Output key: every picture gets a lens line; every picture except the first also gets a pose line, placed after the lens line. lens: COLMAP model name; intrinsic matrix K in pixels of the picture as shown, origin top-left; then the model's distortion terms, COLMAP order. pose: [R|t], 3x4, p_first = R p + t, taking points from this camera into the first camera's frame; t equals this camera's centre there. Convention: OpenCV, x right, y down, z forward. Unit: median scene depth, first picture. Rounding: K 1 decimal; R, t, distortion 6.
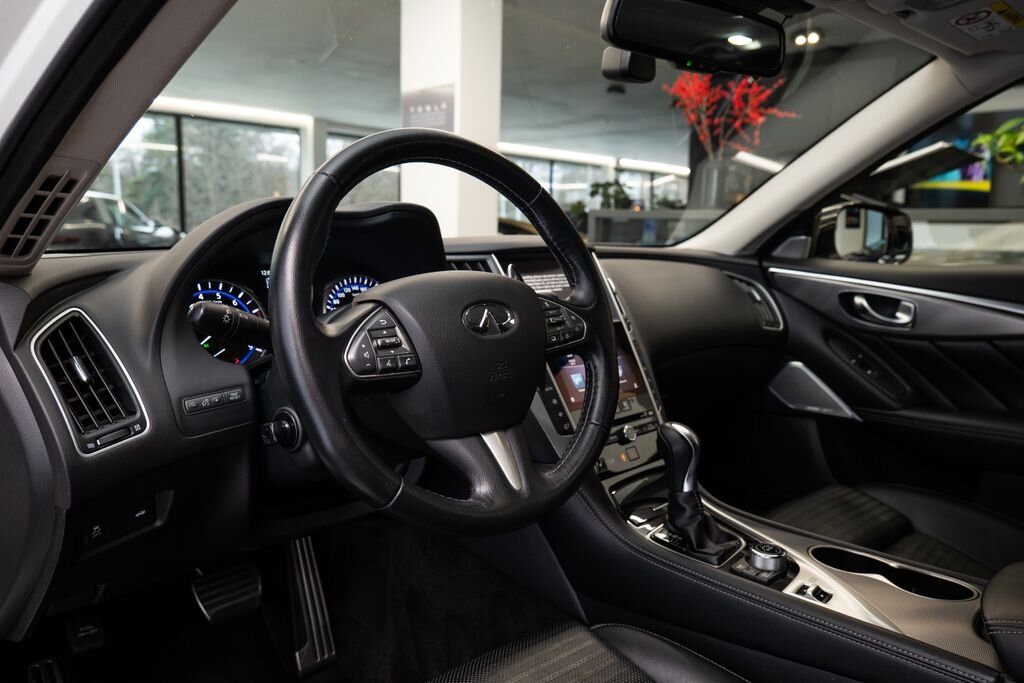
lens RADIAL K [[745.6, 0, 487.4], [0, 745.6, 361.7], [0, 0, 1]] dist [-0.003511, 0.000812]
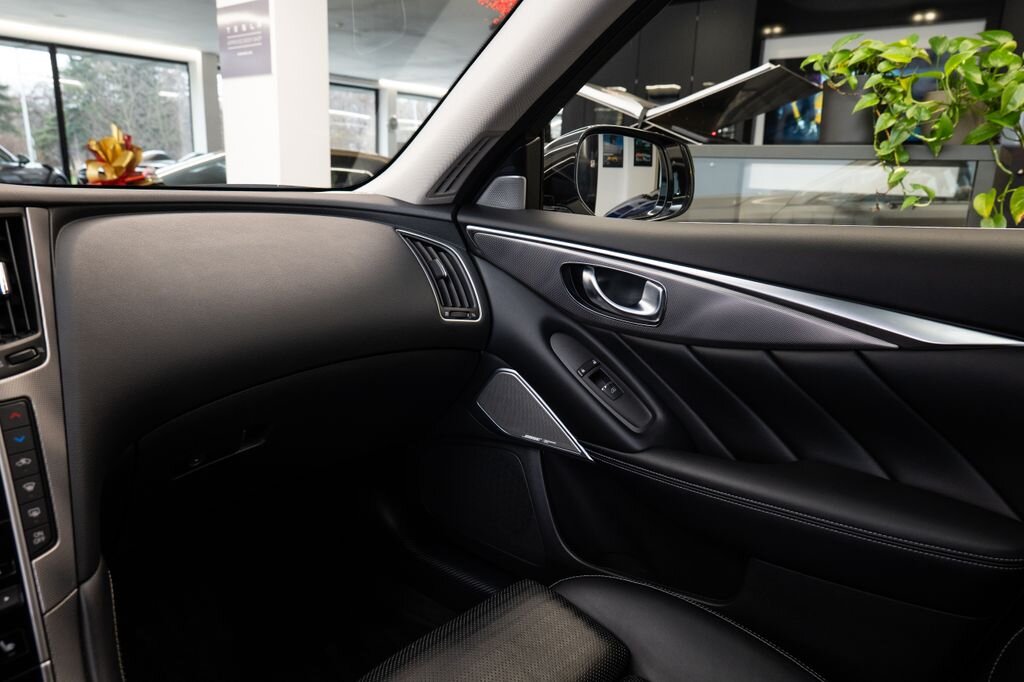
lens RADIAL K [[649.8, 0, 512.0], [0, 649.8, 341.0], [0, 0, 1]] dist [-0.006360, -0.002297]
pose [[0.993642, -0.019730, 0.110843, 0.368744], [0.010729, 0.996638, 0.081223, -0.073488], [-0.112073, -0.079517, 0.990513, 0.448152]]
